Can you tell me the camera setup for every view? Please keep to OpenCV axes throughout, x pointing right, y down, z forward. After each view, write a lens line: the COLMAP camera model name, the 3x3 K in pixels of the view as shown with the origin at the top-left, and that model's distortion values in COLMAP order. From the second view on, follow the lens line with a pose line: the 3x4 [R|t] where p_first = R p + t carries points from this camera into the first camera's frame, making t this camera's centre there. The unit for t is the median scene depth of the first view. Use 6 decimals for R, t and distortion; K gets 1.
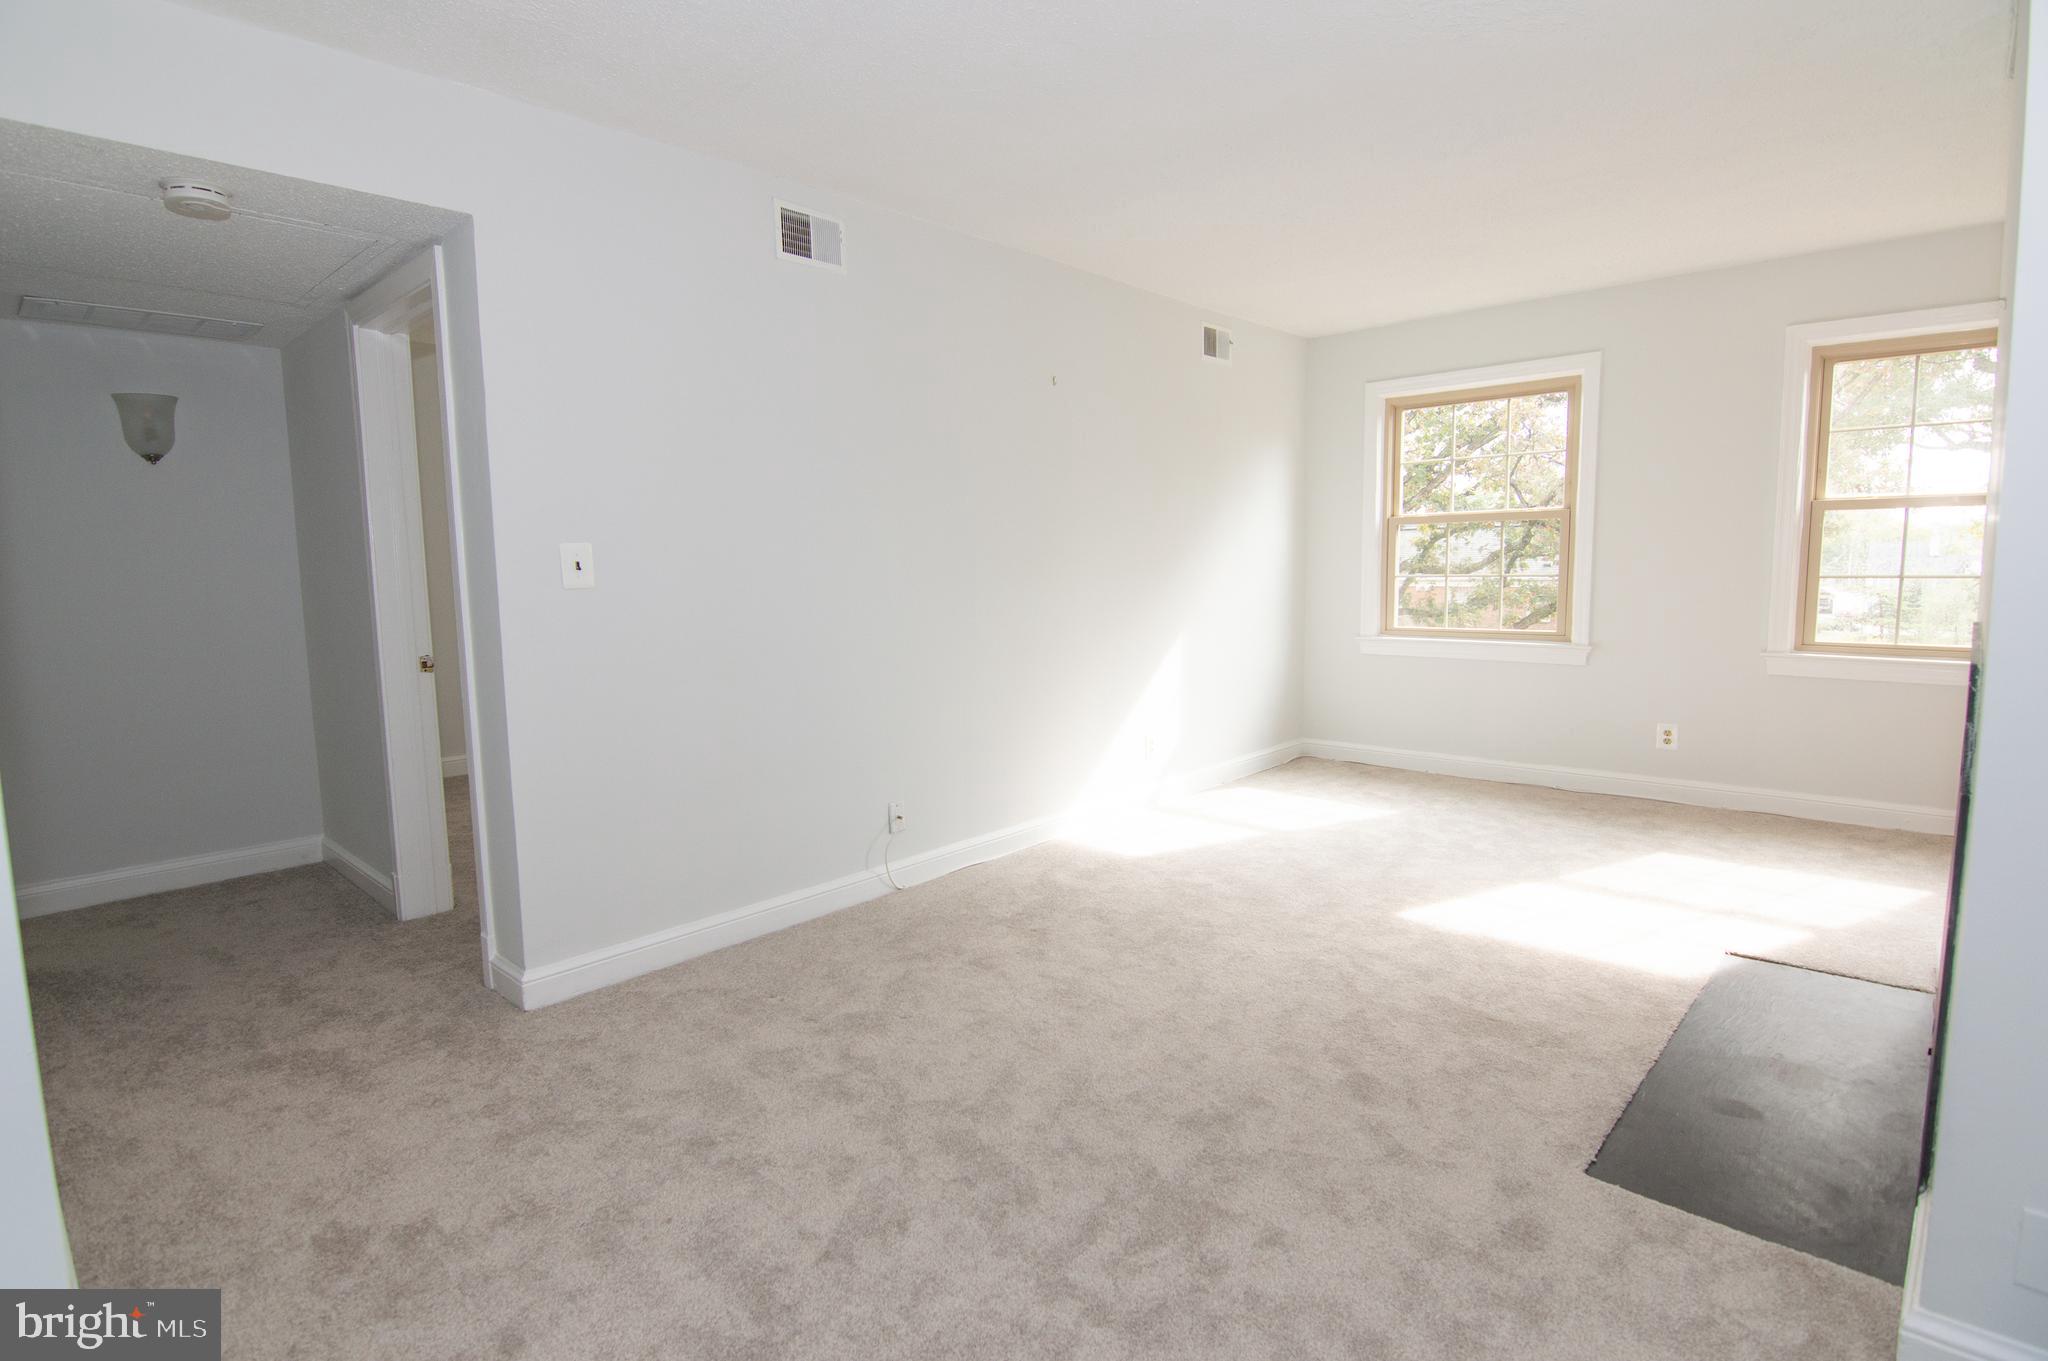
lens RADIAL K [[1113.8, 0, 1020.8], [0, 1113.8, 662.4], [0, 0, 1]] dist [0.001545, -0.001667]
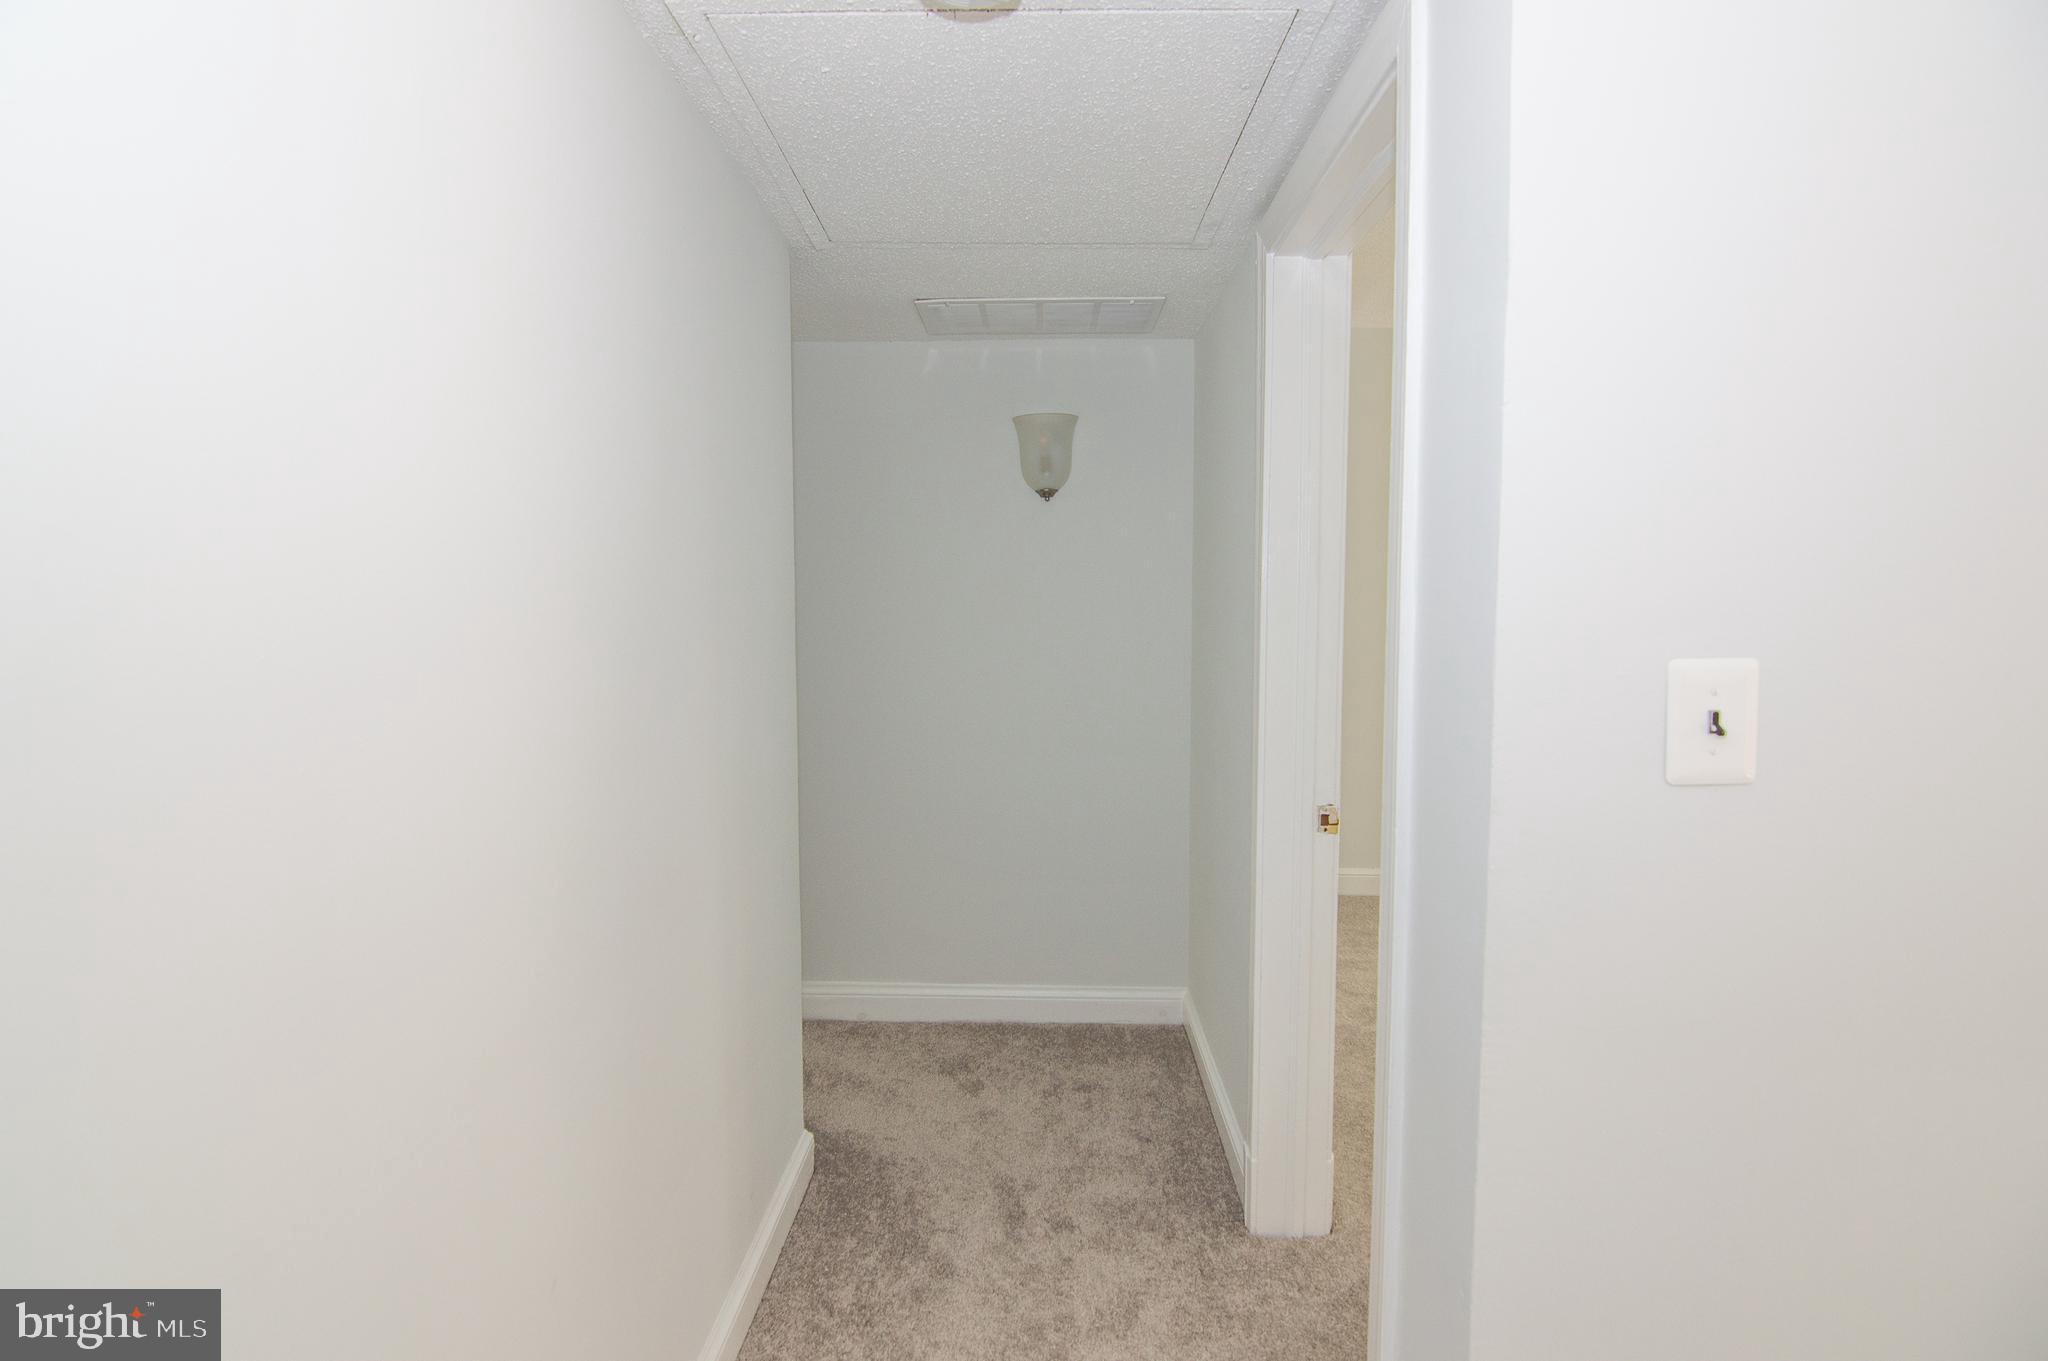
lens RADIAL K [[1016.2, 0, 1001.8], [0, 1016.2, 676.2], [0, 0, 1]] dist [-0.023320, -0.000696]
pose [[0.675040, 0.080658, -0.733359, -0.260641], [-0.082889, 0.996004, 0.033248, -0.076302], [0.733110, 0.038343, 0.679028, 0.502308]]
